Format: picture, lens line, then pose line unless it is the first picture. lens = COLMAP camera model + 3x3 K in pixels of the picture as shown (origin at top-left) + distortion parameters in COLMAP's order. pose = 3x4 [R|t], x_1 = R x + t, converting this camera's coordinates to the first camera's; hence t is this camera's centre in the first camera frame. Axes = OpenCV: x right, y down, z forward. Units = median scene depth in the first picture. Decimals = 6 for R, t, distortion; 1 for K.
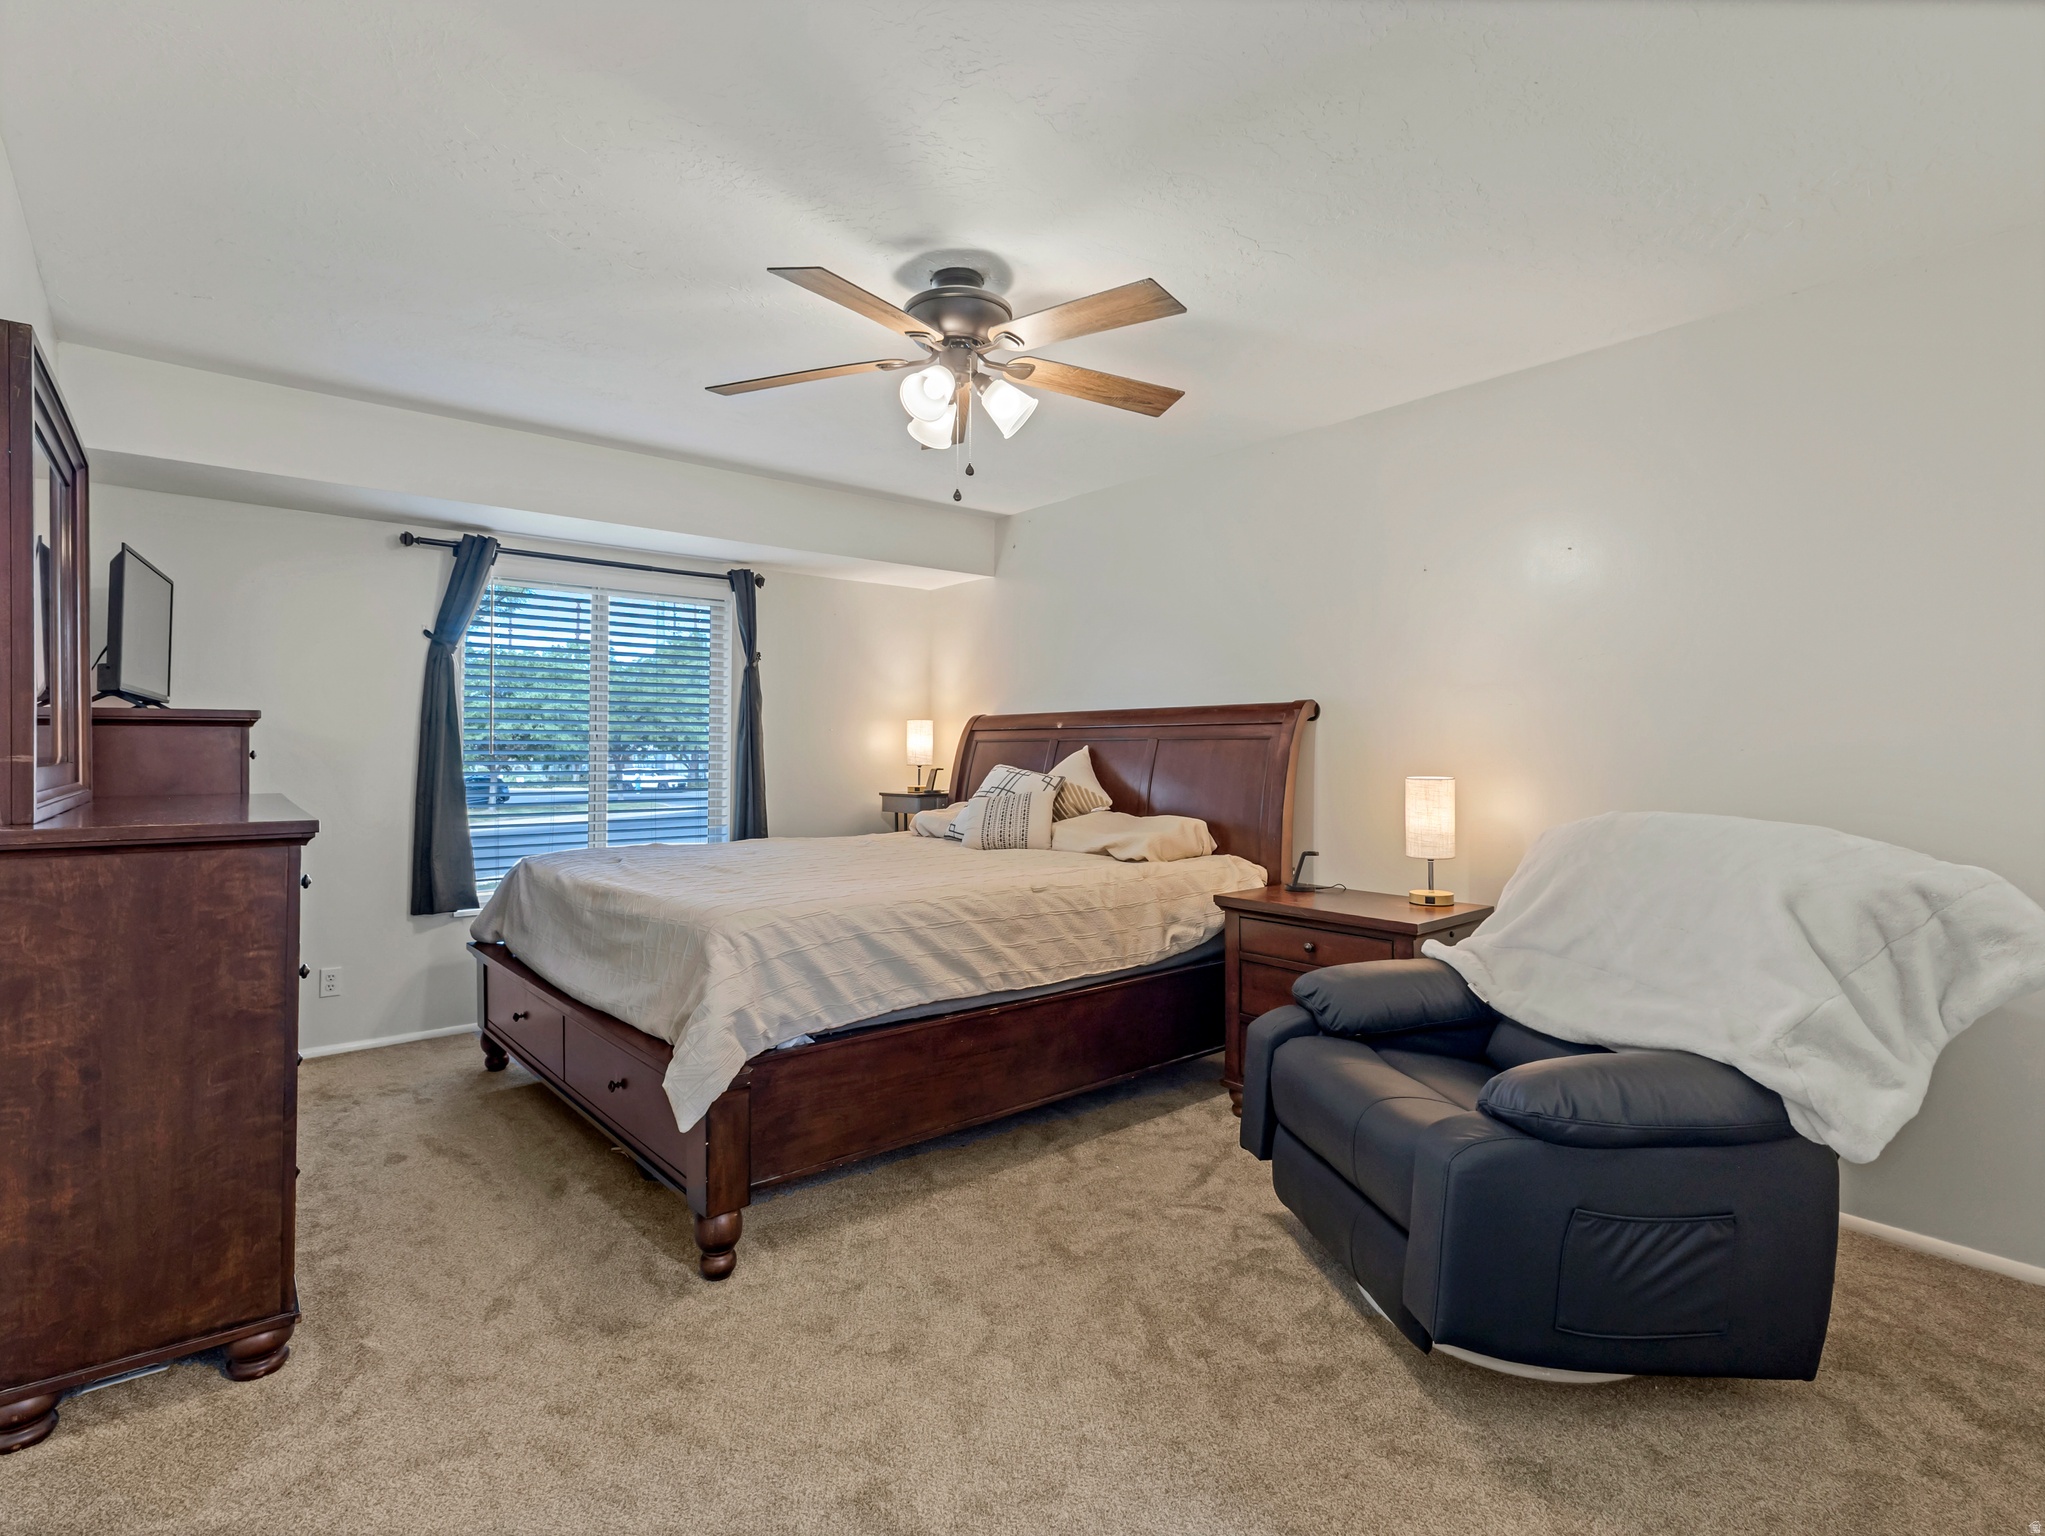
lens RADIAL K [[994.7, 0, 1017.4], [0, 994.7, 737.5], [0, 0, 1]] dist [0.008216, -0.001535]
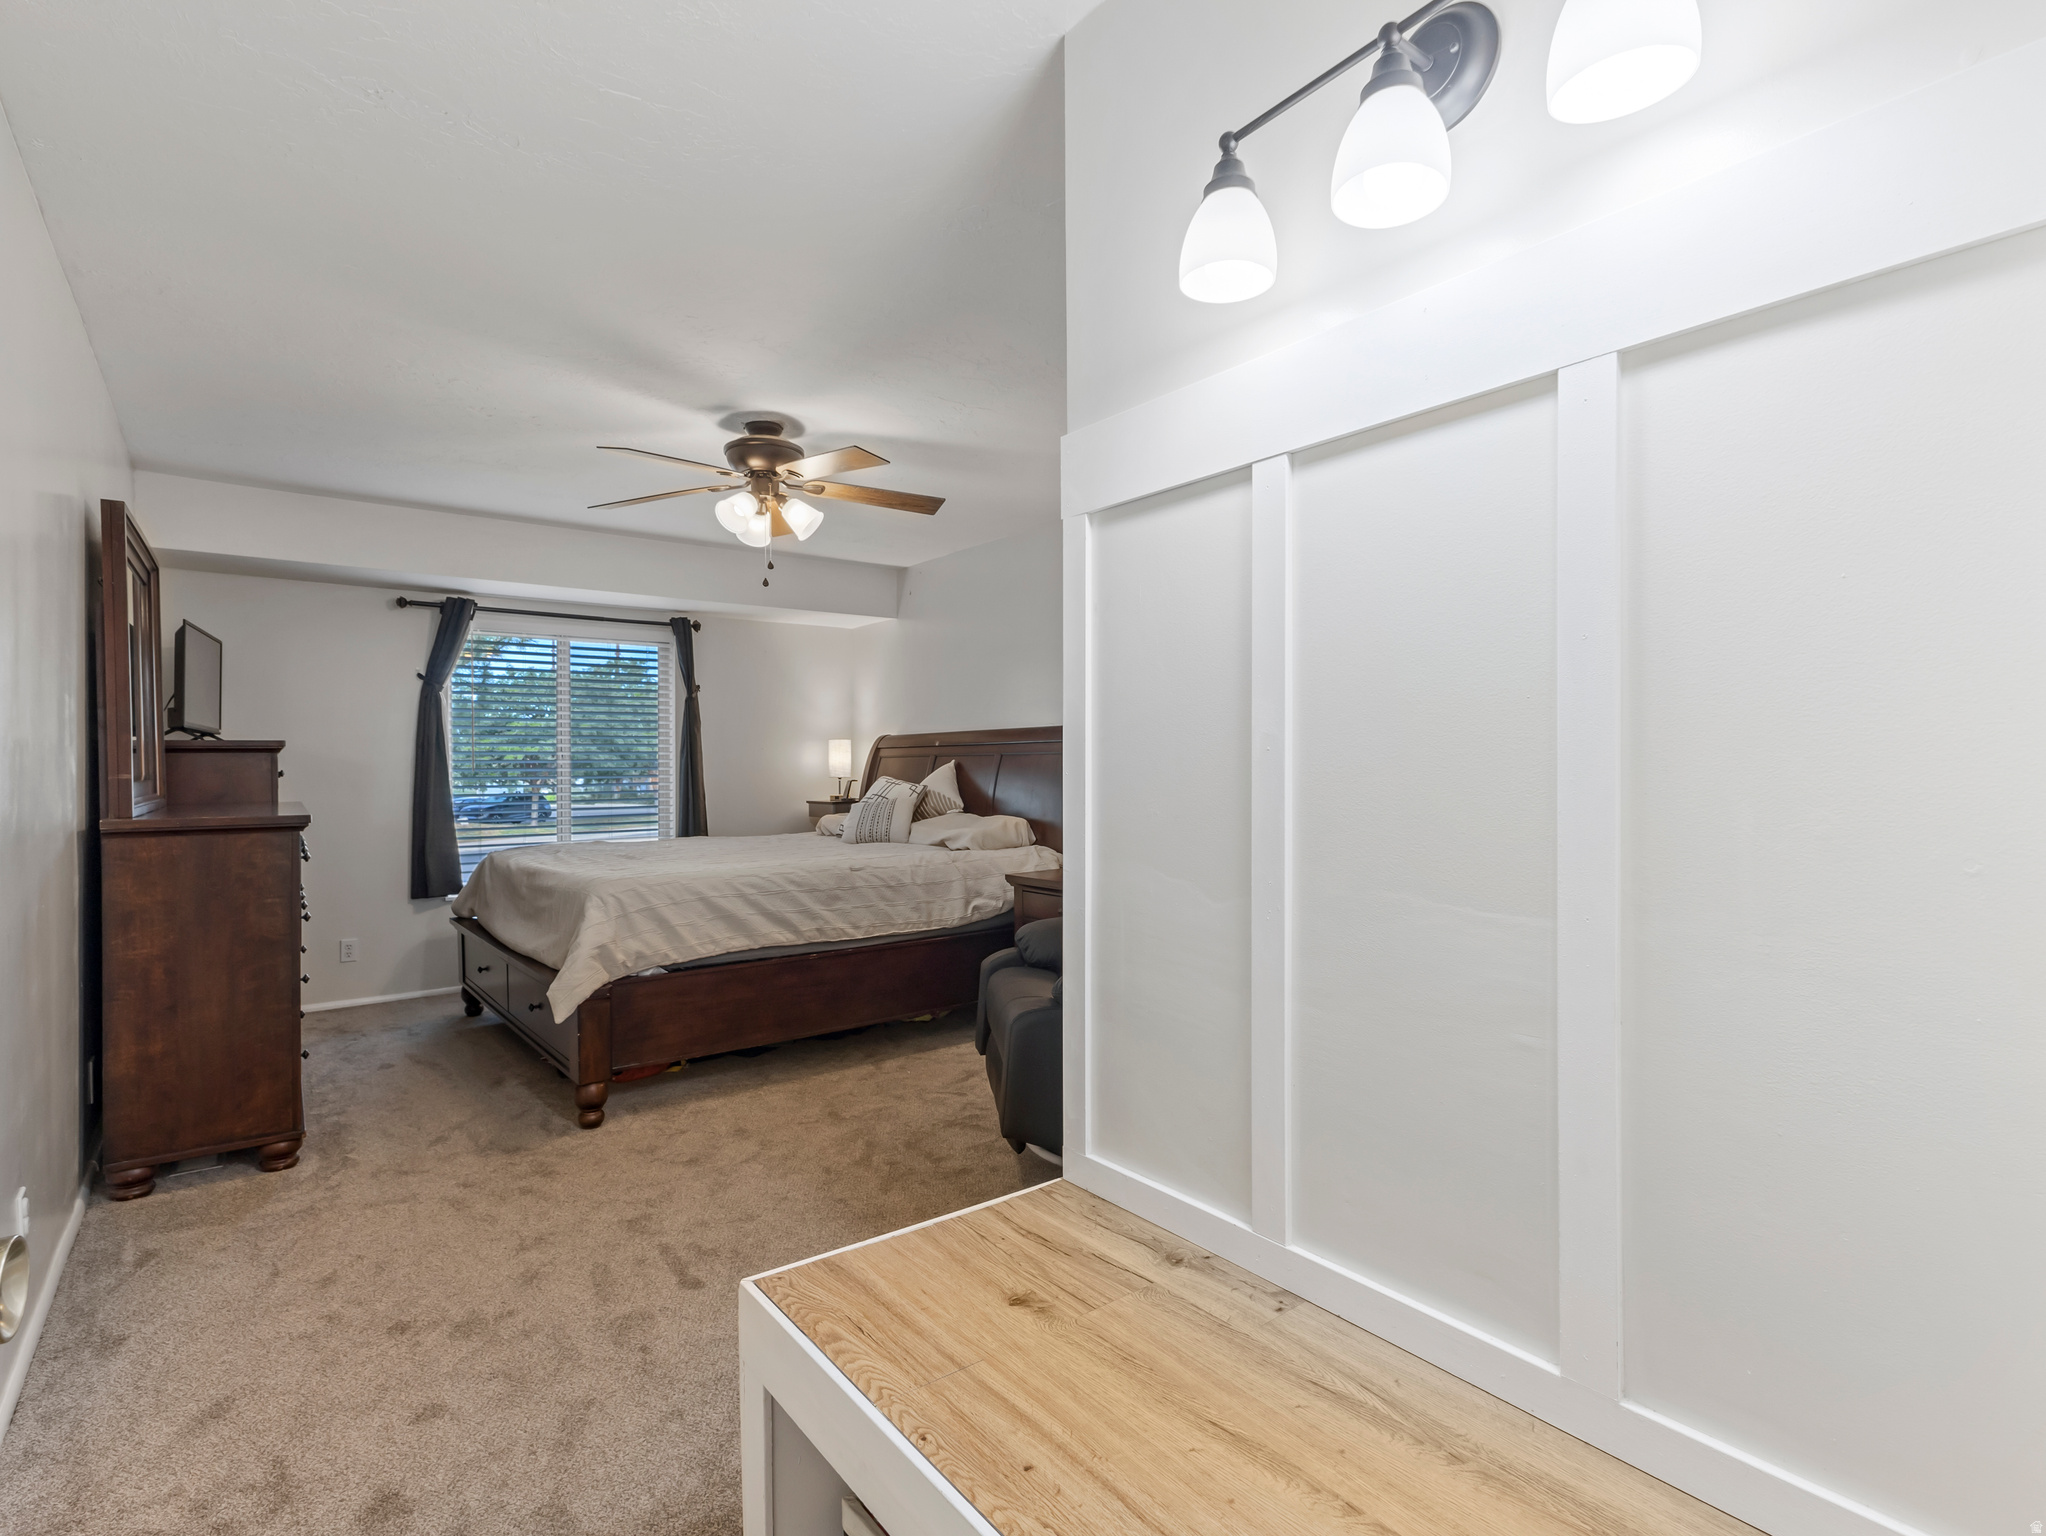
lens RADIAL K [[986.5, 0, 1022.7], [0, 986.5, 763.0], [0, 0, 1]] dist [0.003388, 0.001861]
pose [[0.999542, -0.009171, -0.028851, 0.325933], [0.009529, 0.999879, 0.012305, -0.004080], [0.028734, -0.012574, 0.999508, -0.362702]]
